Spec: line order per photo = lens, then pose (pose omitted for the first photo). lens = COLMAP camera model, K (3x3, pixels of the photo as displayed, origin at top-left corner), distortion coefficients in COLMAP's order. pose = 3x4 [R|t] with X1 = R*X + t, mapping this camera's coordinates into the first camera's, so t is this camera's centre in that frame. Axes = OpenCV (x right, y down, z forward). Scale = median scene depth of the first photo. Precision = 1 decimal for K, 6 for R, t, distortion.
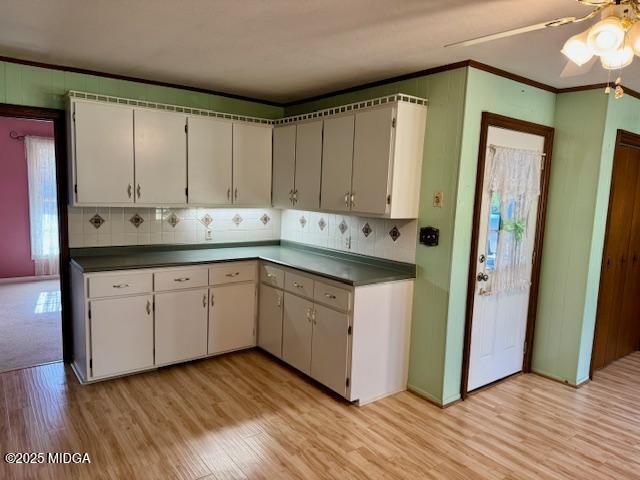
lens RADIAL K [[450.2, 0, 319.9], [0, 450.2, 248.4], [0, 0, 1]] dist [-0.003462, -0.003940]
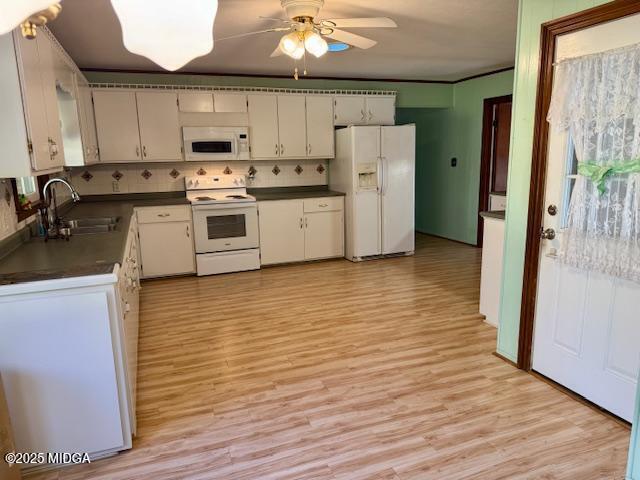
lens RADIAL K [[445.0, 0, 320.0], [0, 445.0, 240.0], [0, 0, 1]] dist [0.073838, -0.094623]
pose [[-0.276035, 0.154852, -0.948591, 1.330542], [-0.108537, 0.975601, 0.190845, -0.034135], [0.955000, 0.155637, -0.252493, 0.886710]]
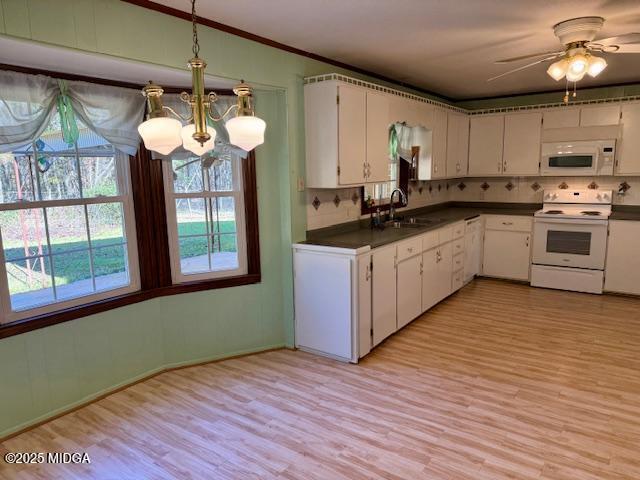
lens RADIAL K [[445.0, 0, 320.0], [0, 445.0, 240.0], [0, 0, 1]] dist [0.073838, -0.094623]
pose [[-0.952064, 0.029339, -0.304489, 1.197929], [-0.053410, 0.964157, 0.259901, -0.118167], [0.301200, 0.263706, -0.916372, 1.376923]]
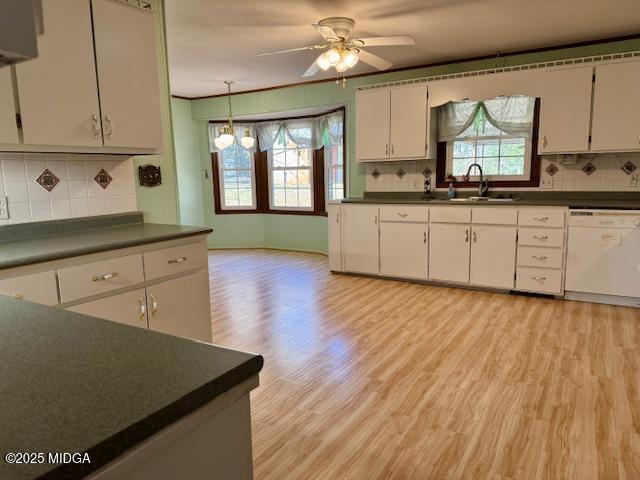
lens RADIAL K [[445.0, 0, 320.0], [0, 445.0, 240.0], [0, 0, 1]] dist [0.073838, -0.094623]
pose [[-0.377934, -0.165906, 0.910846, -0.782419], [0.120500, 0.966630, 0.226066, -0.069704], [-0.917957, 0.195195, -0.345331, 1.087615]]
